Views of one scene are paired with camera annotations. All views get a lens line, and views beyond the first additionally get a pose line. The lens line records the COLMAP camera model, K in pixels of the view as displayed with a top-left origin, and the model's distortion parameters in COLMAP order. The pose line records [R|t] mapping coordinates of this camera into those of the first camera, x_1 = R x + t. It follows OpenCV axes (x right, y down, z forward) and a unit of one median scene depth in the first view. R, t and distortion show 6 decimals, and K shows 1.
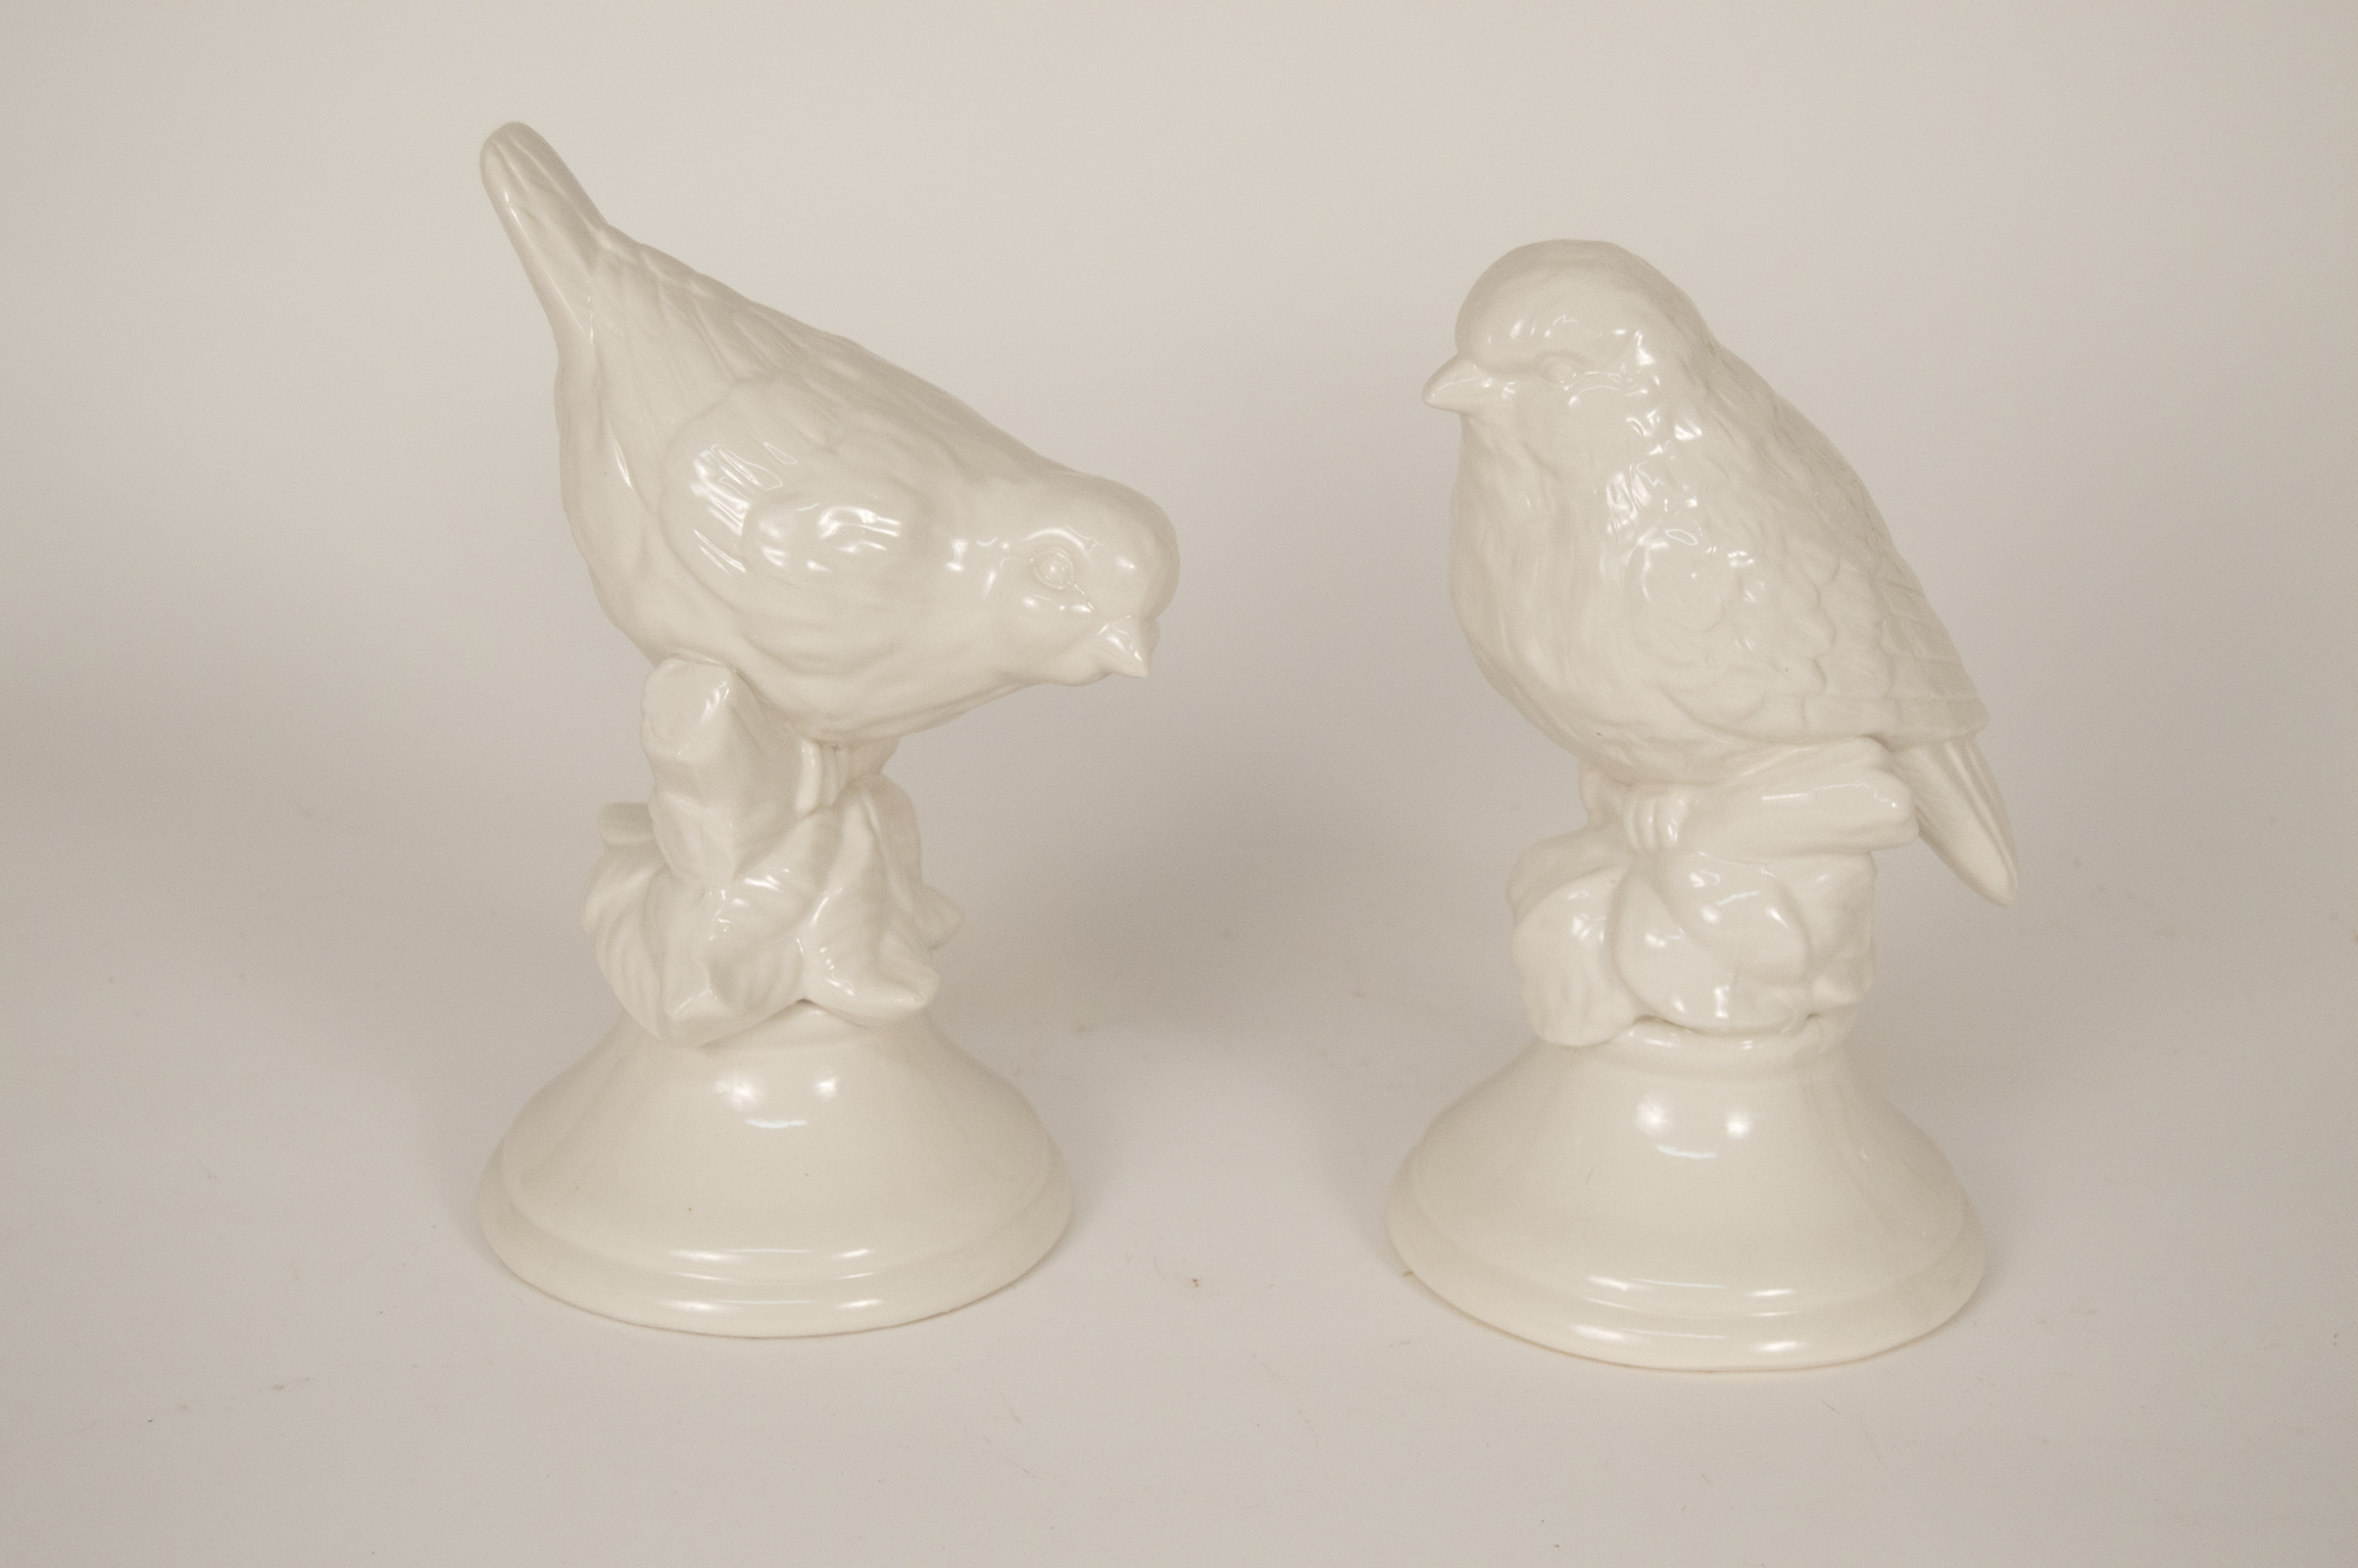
lens RADIAL K [[3772.0, 0, 1222.2], [0, 3772.0, 792.3], [0, 0, 1]] dist [-0.023373, 0.000000]
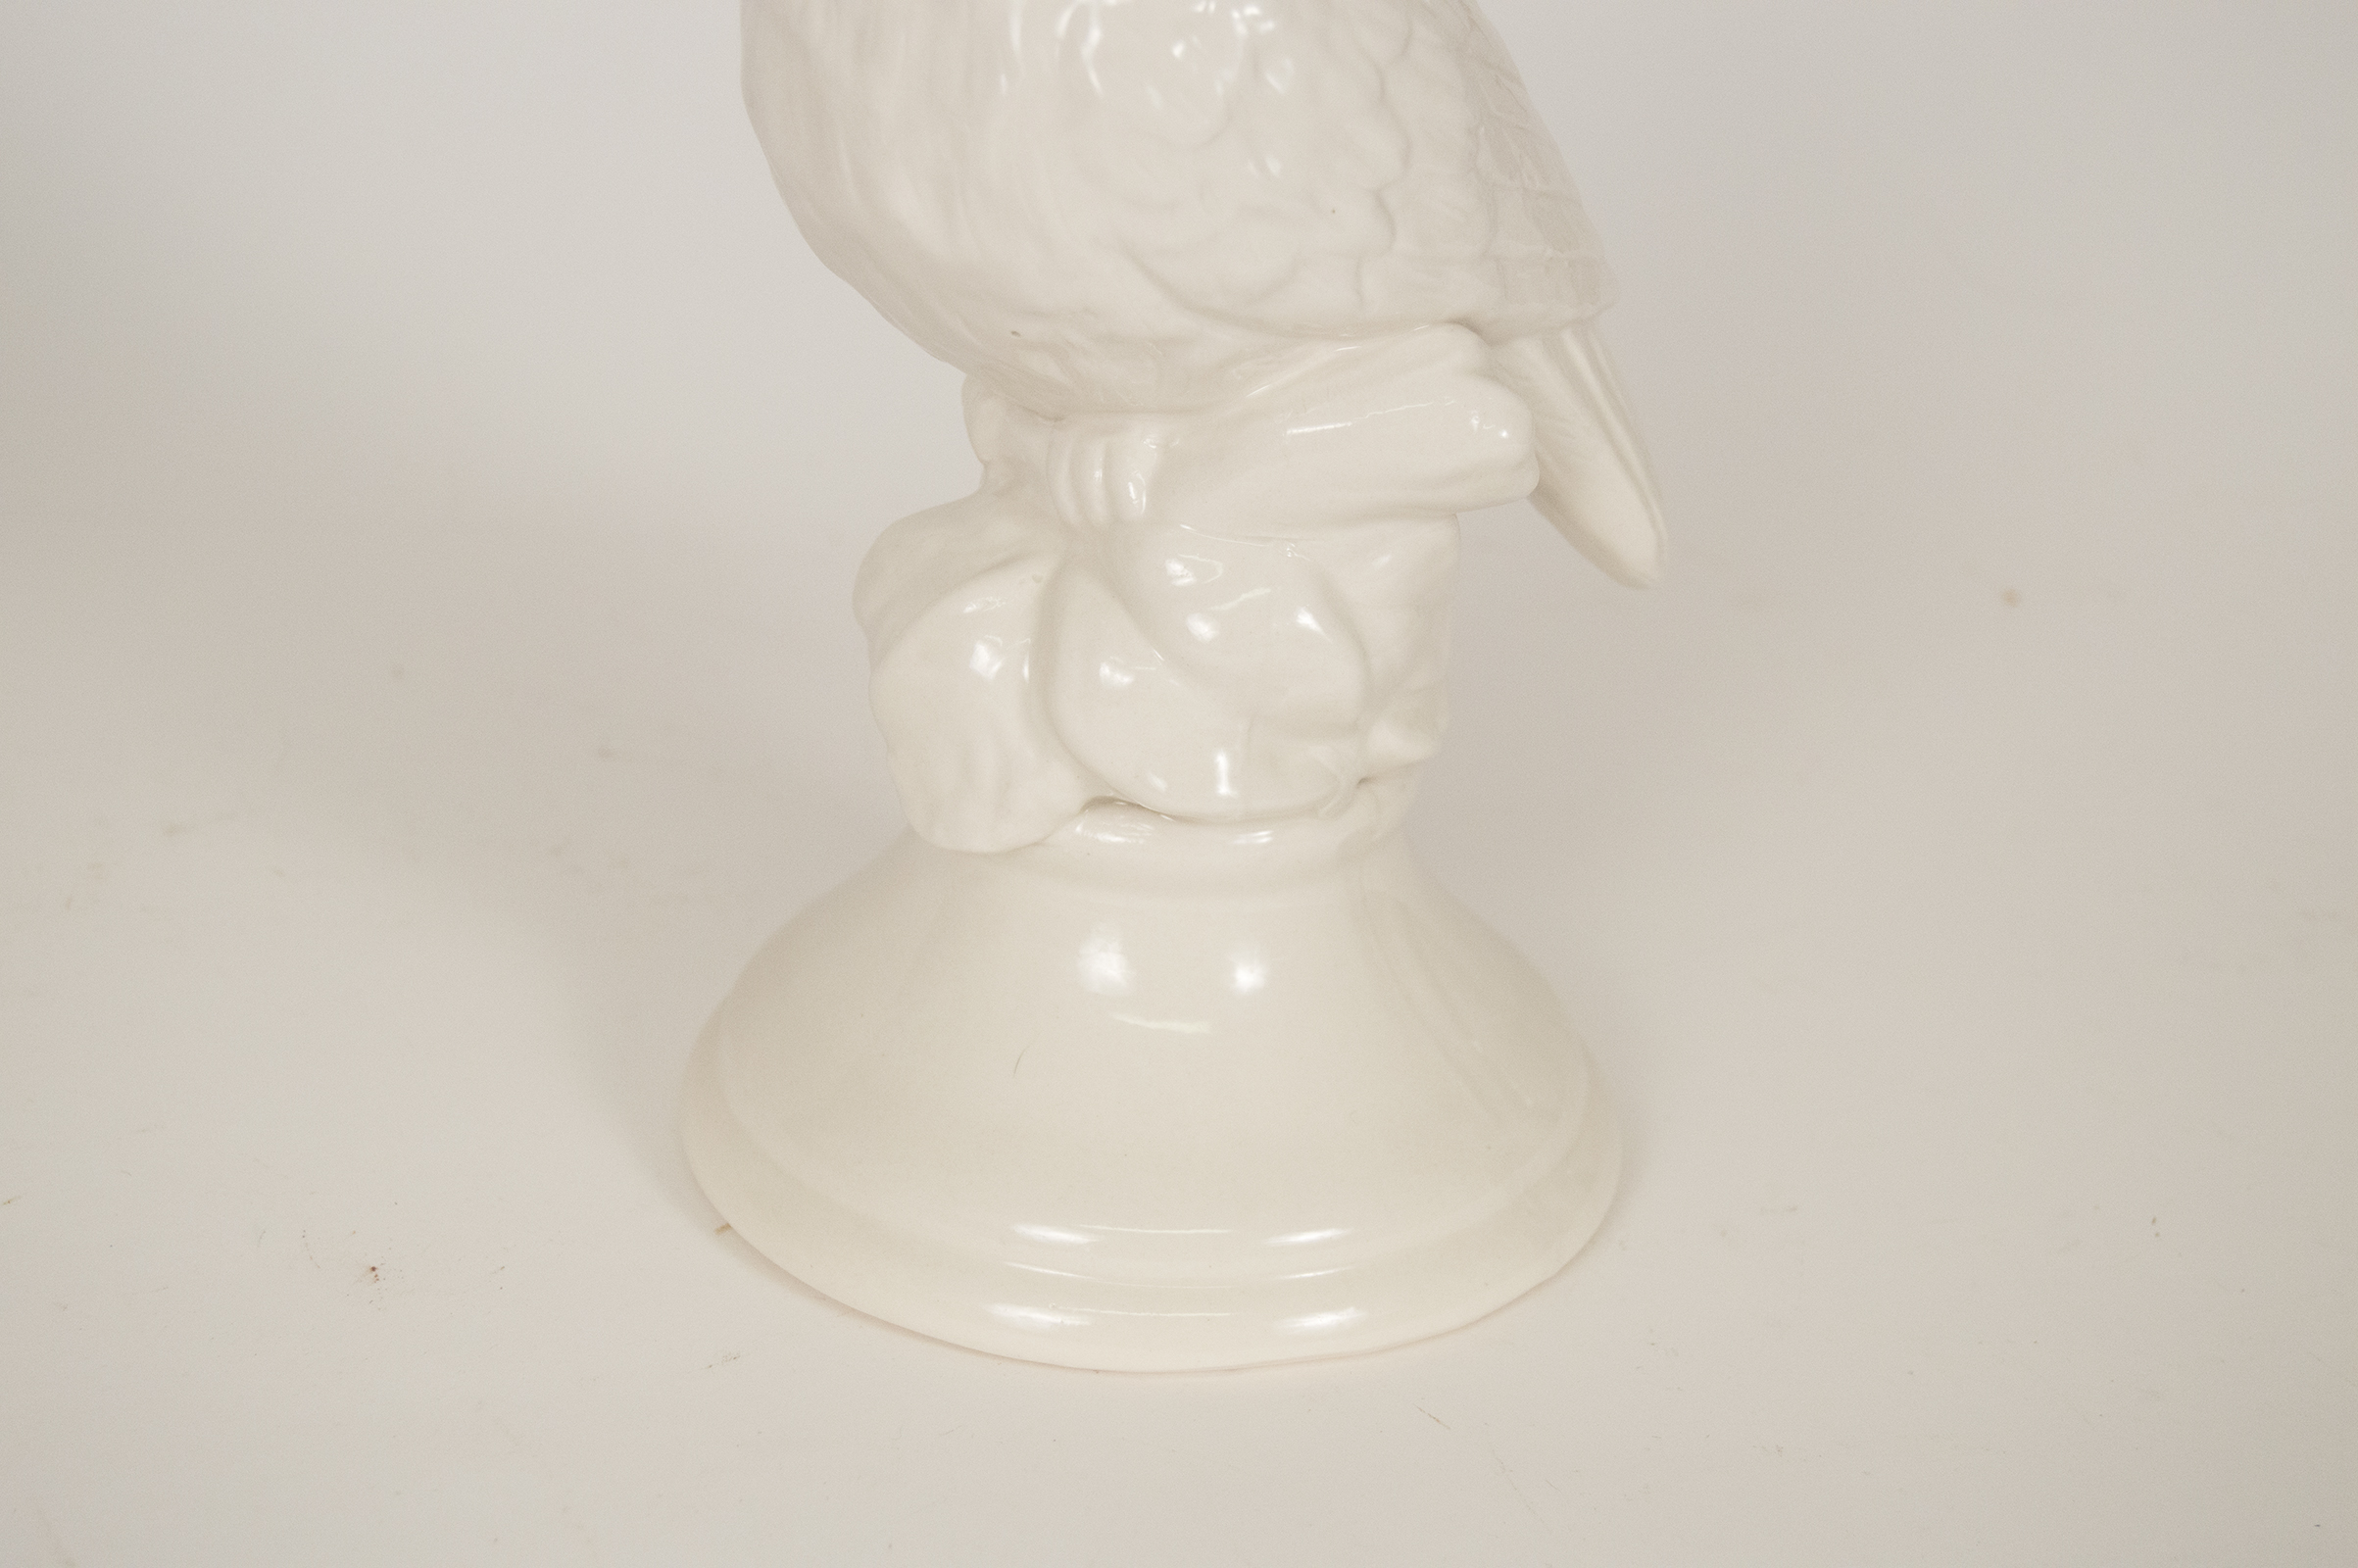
lens RADIAL K [[4030.8, 0, 1195.4], [0, 4030.8, 791.1], [0, 0, 1]] dist [-0.035674, 0.000000]
pose [[0.980254, -0.055824, 0.189697, 0.004319], [0.038866, 0.995003, 0.091969, -0.001050], [-0.193883, -0.082780, 0.977526, 0.376580]]
